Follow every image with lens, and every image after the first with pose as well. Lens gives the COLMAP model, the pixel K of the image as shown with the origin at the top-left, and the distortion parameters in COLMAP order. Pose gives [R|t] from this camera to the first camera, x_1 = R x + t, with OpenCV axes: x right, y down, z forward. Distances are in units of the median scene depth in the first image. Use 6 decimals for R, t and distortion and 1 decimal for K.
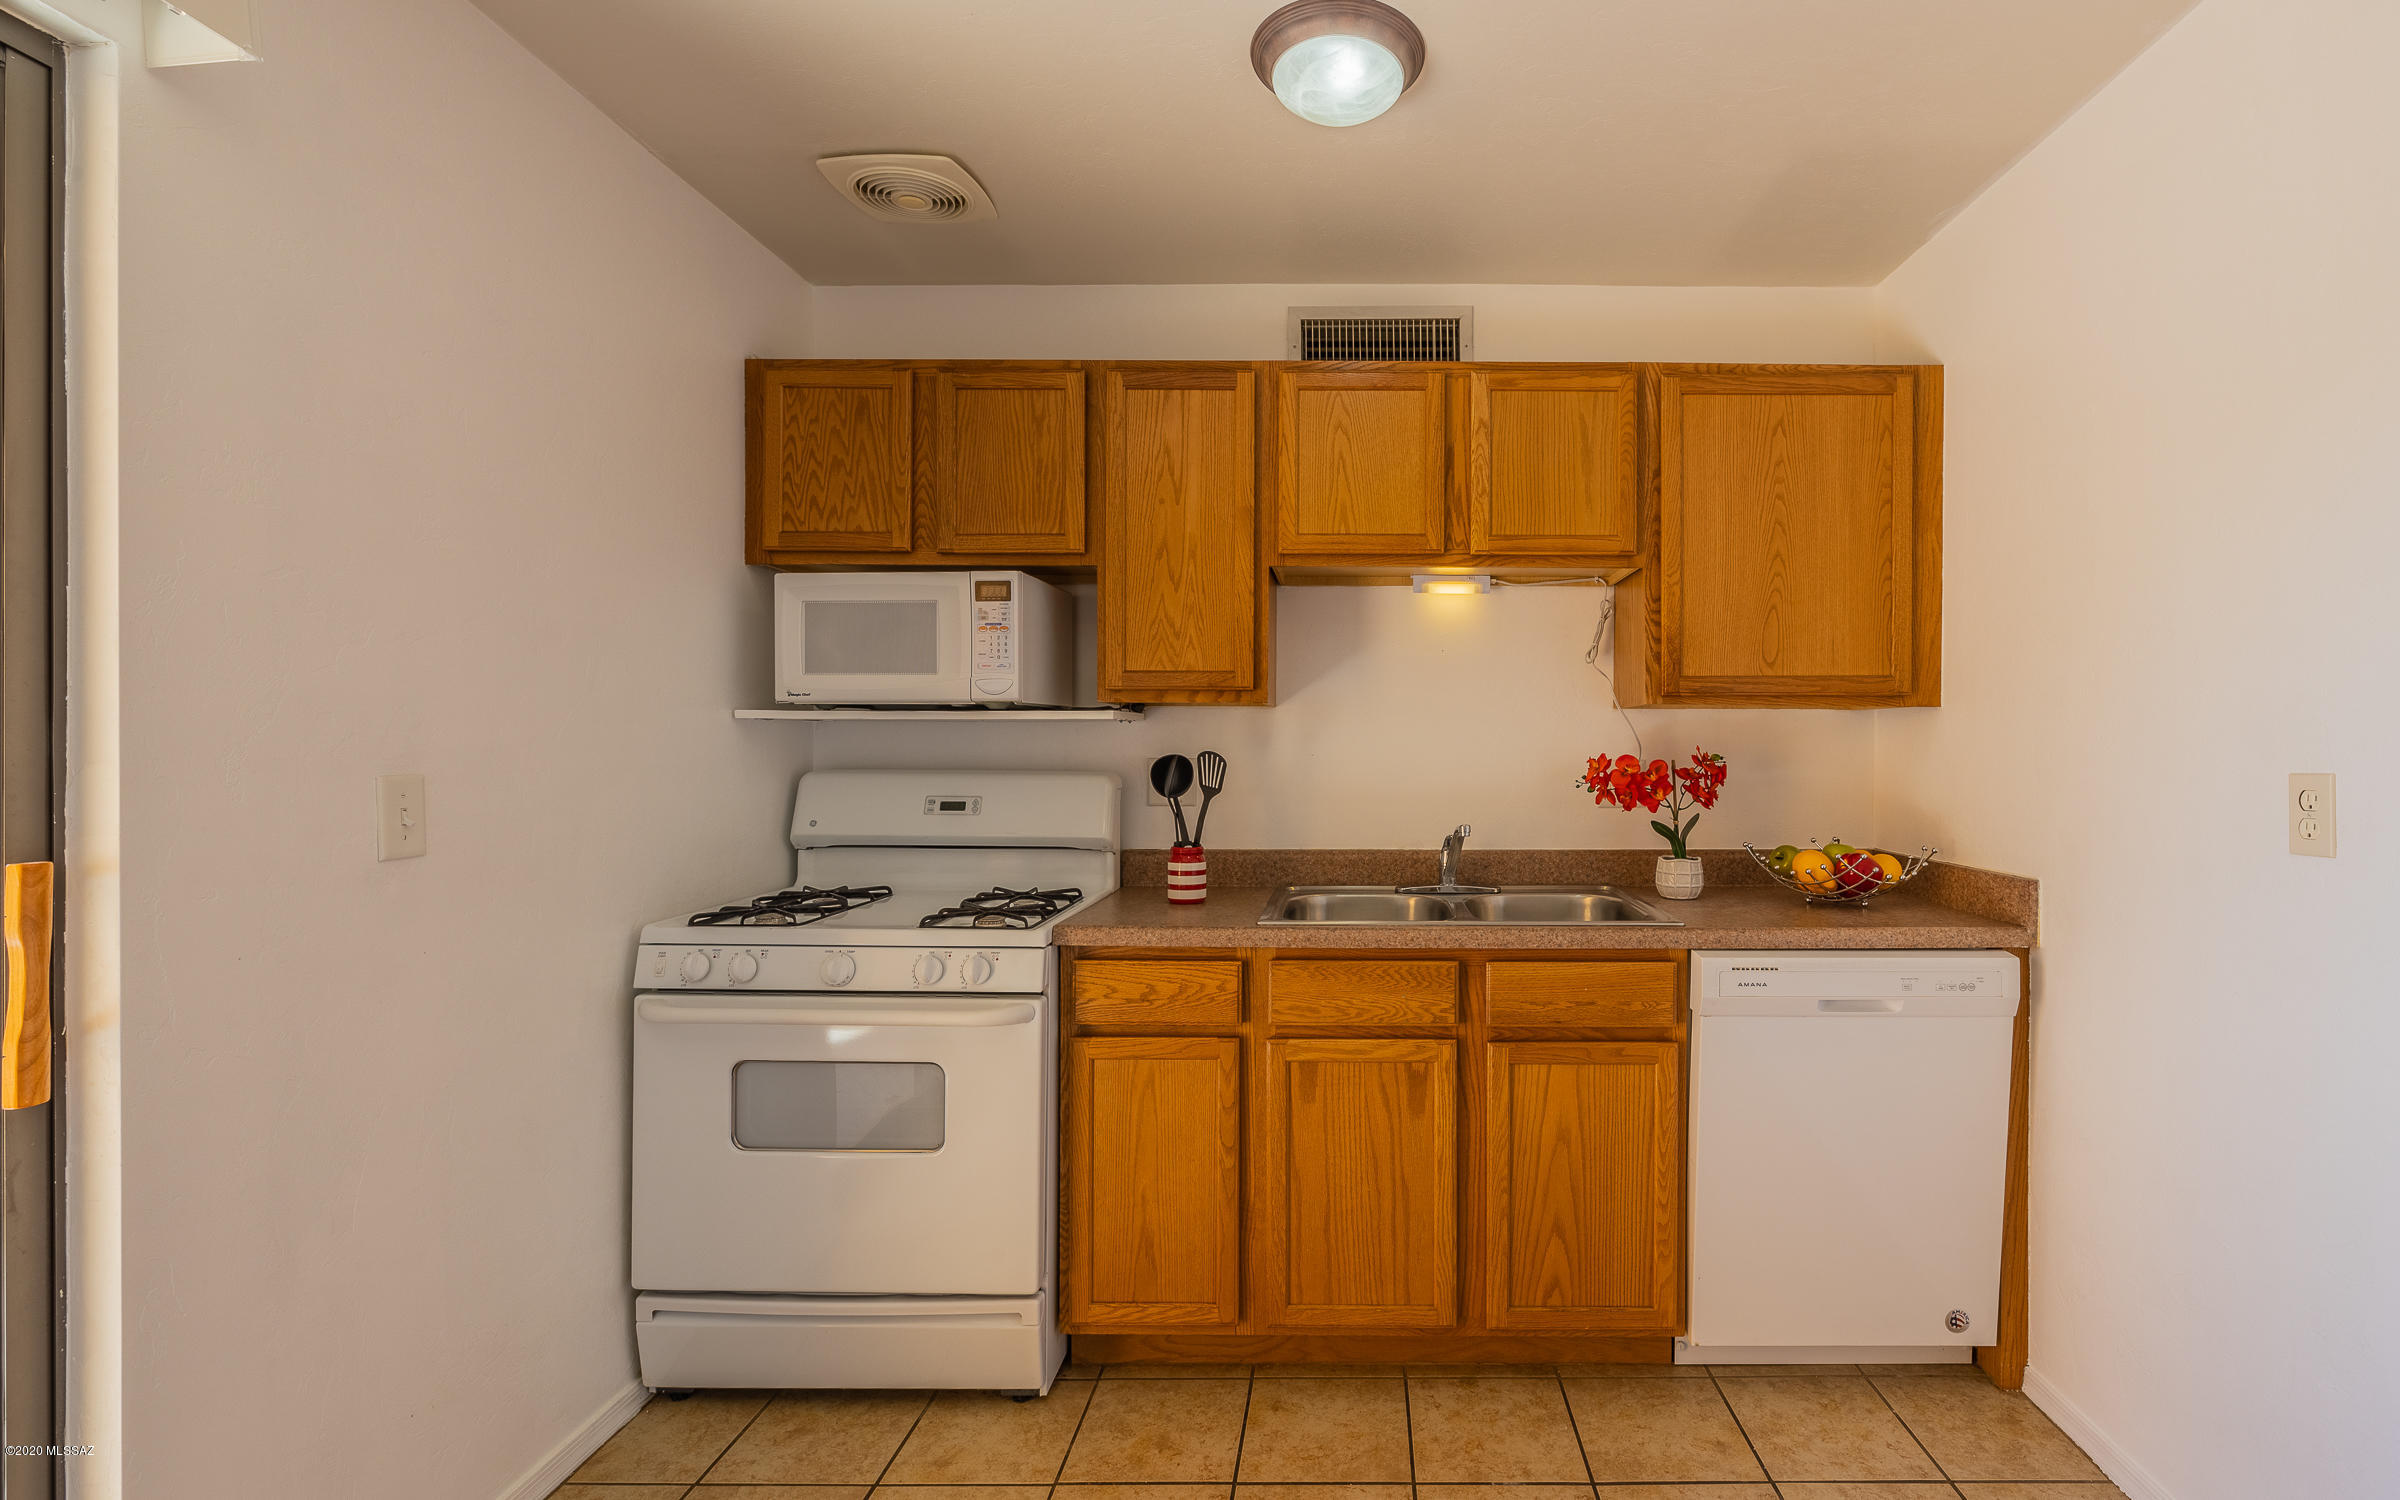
lens RADIAL K [[1018.8, 0, 1205.1], [0, 1018.8, 750.5], [0, 0, 1]] dist [-0.000545, 0.001139]
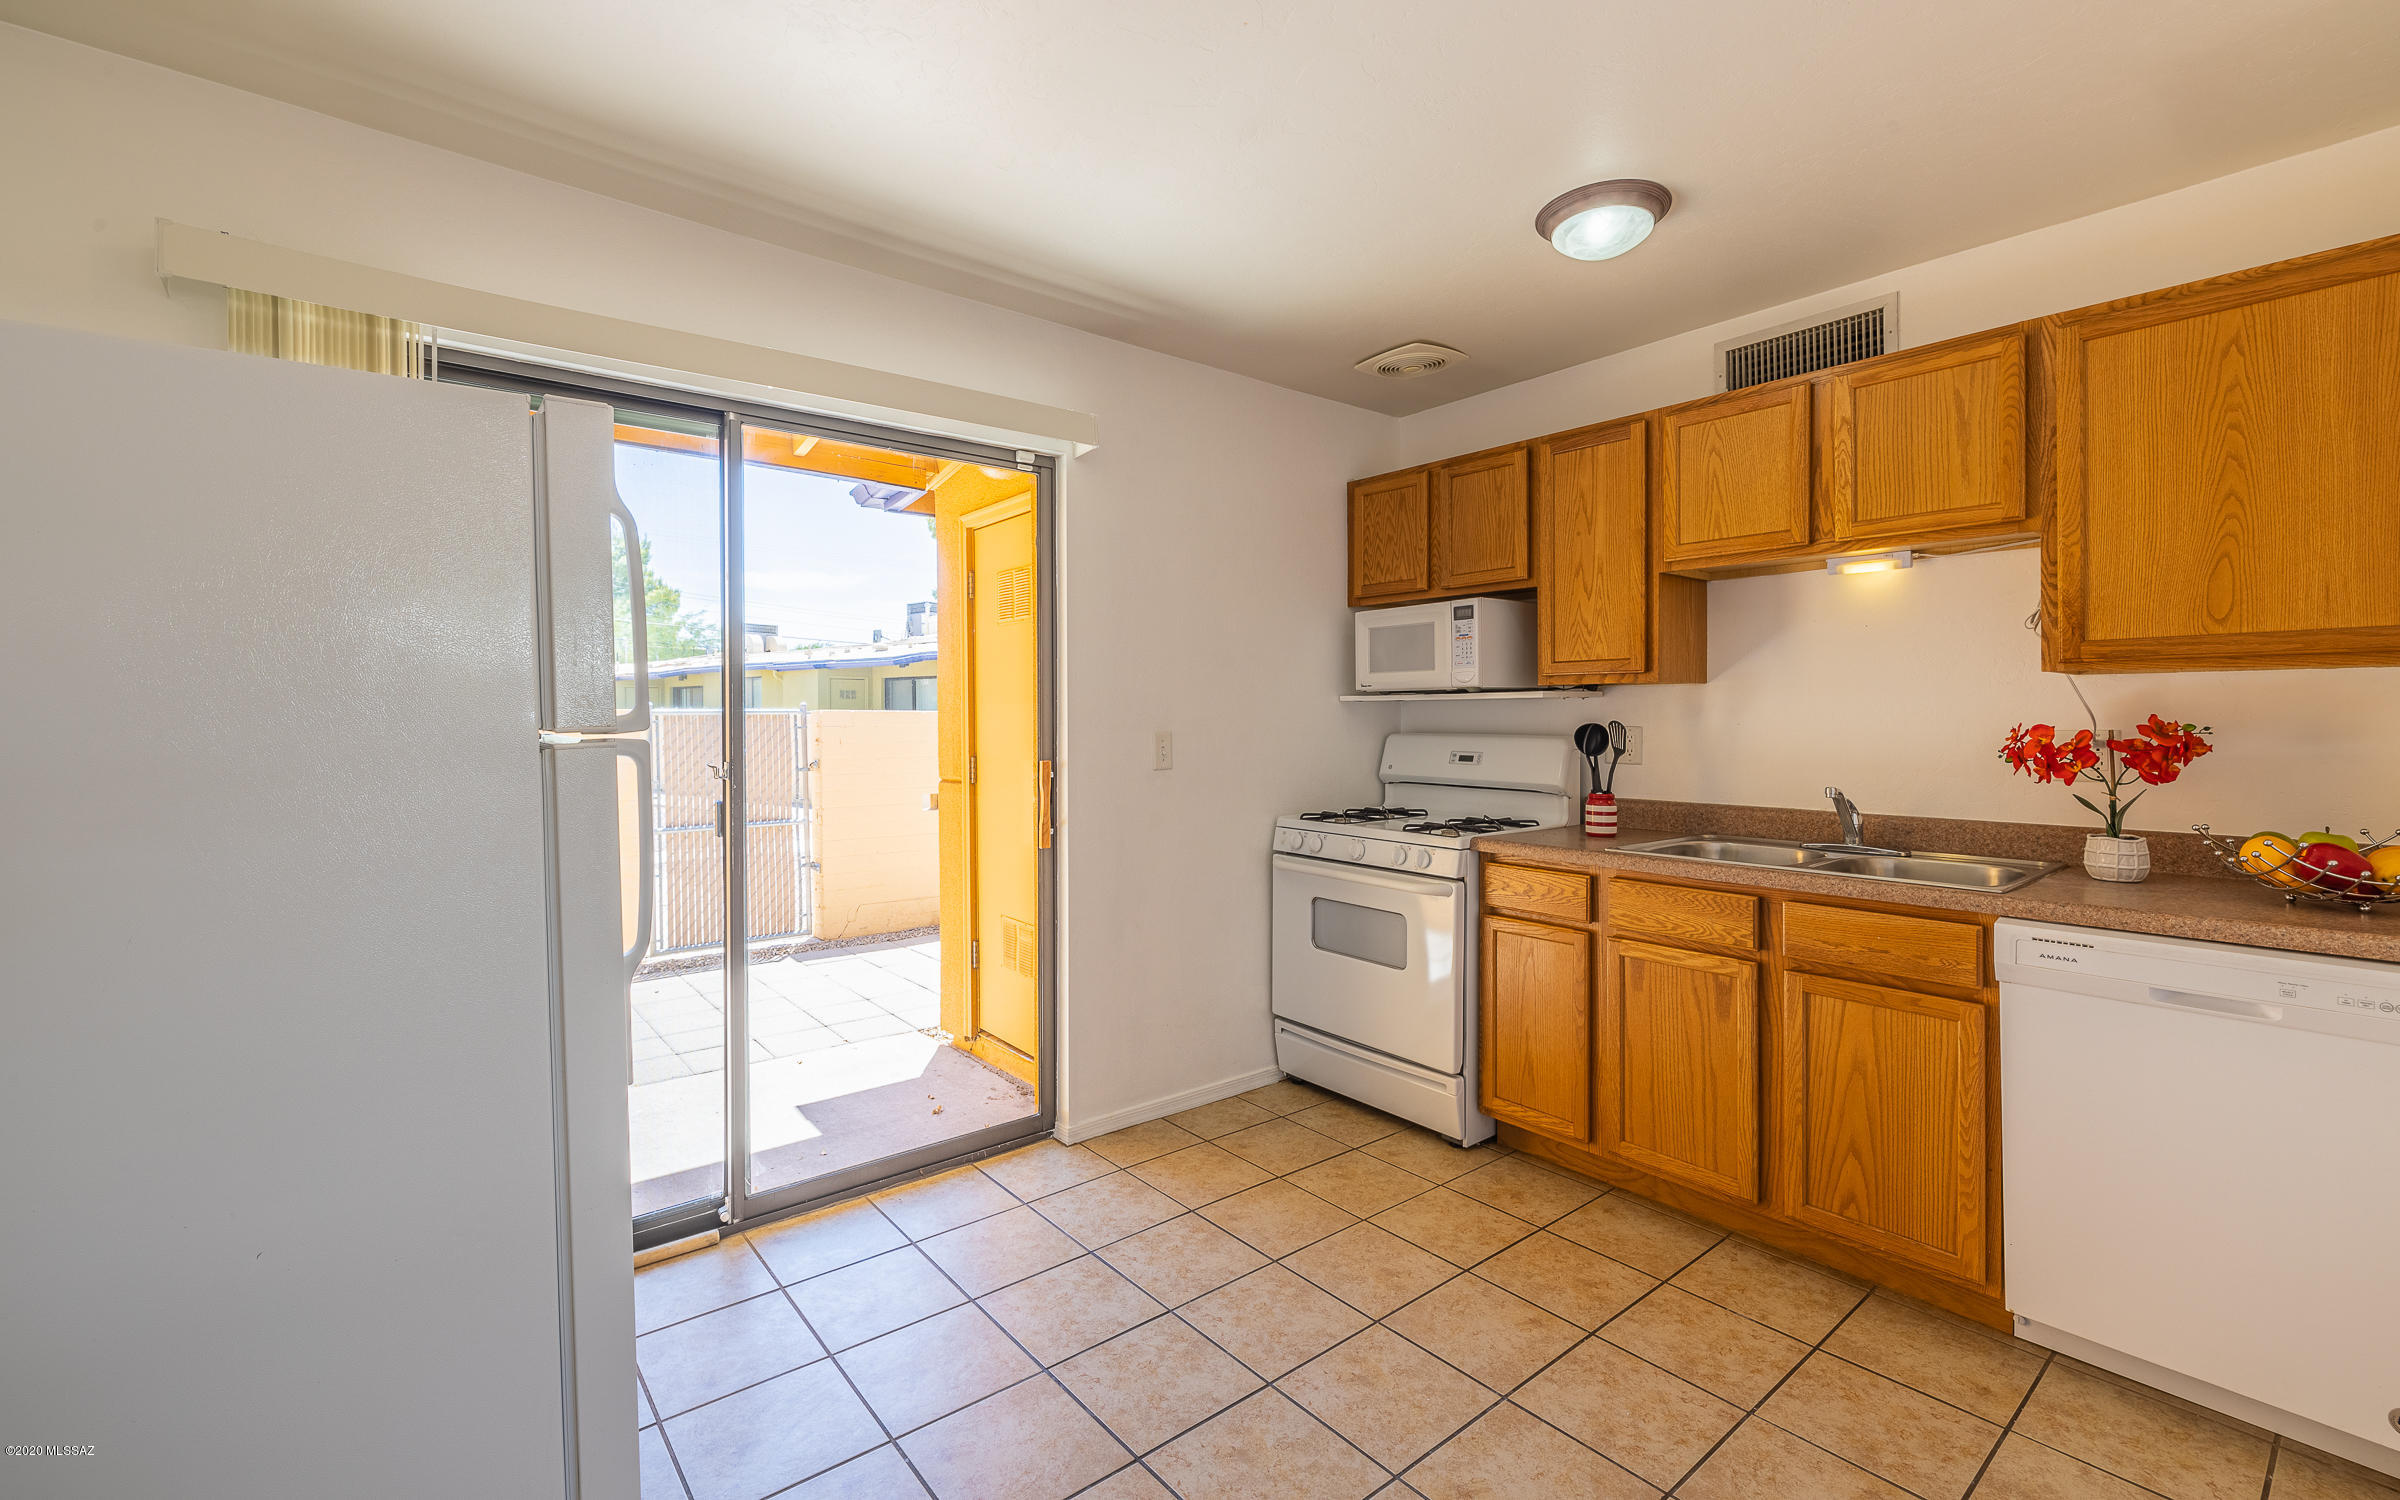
lens RADIAL K [[1018.8, 0, 1196.7], [0, 1018.8, 736.2], [0, 0, 1]] dist [-0.000545, 0.001139]
pose [[0.630192, 0.011649, -0.776352, 0.718646], [-0.001350, 0.999902, 0.013908, 0.003297], [0.776438, -0.007717, 0.630147, -0.243342]]
